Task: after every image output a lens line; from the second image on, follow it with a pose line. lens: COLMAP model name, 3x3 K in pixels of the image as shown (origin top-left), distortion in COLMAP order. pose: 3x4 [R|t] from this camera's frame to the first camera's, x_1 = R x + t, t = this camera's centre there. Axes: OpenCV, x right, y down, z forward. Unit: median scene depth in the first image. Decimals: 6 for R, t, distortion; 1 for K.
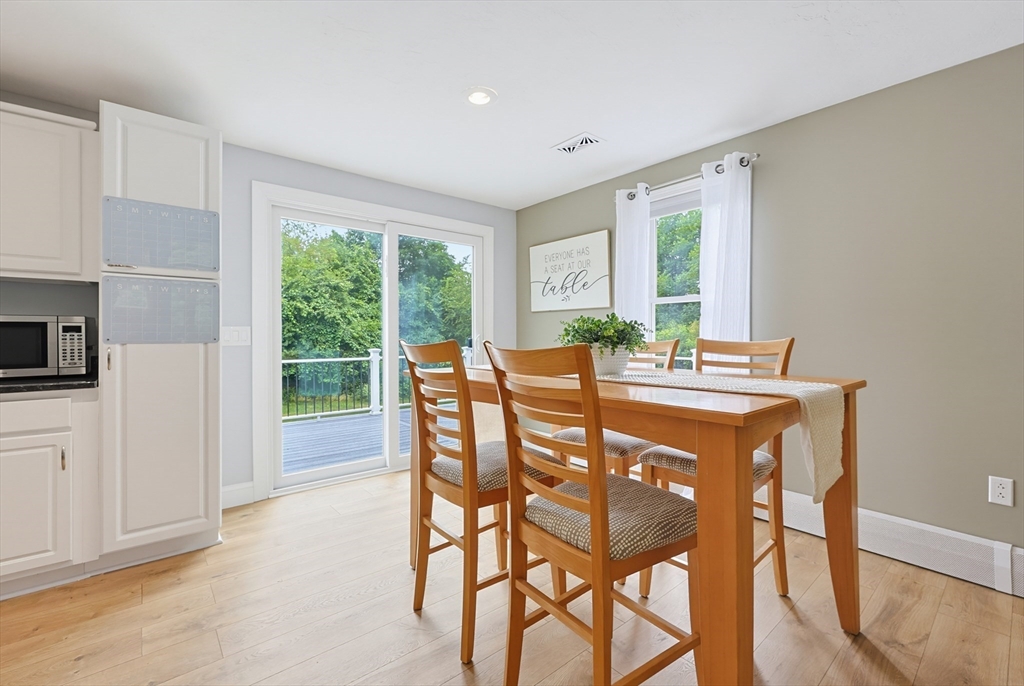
lens RADIAL K [[438.2, 0, 515.8], [0, 438.2, 334.9], [0, 0, 1]] dist [-0.001733, -0.000034]
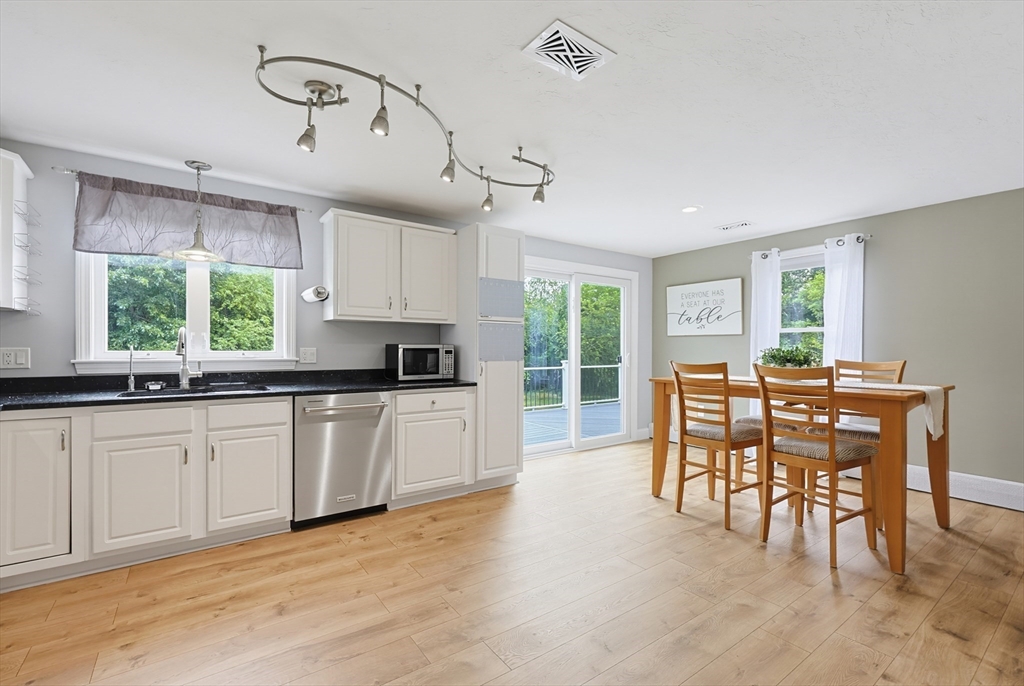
lens RADIAL K [[440.7, 0, 505.8], [0, 440.7, 349.0], [0, 0, 1]] dist [0.000271, -0.000211]
pose [[0.995832, 0.004880, -0.091080, -0.433616], [-0.004438, 0.999977, 0.005054, -0.023686], [0.091103, -0.004628, 0.995831, -0.481908]]
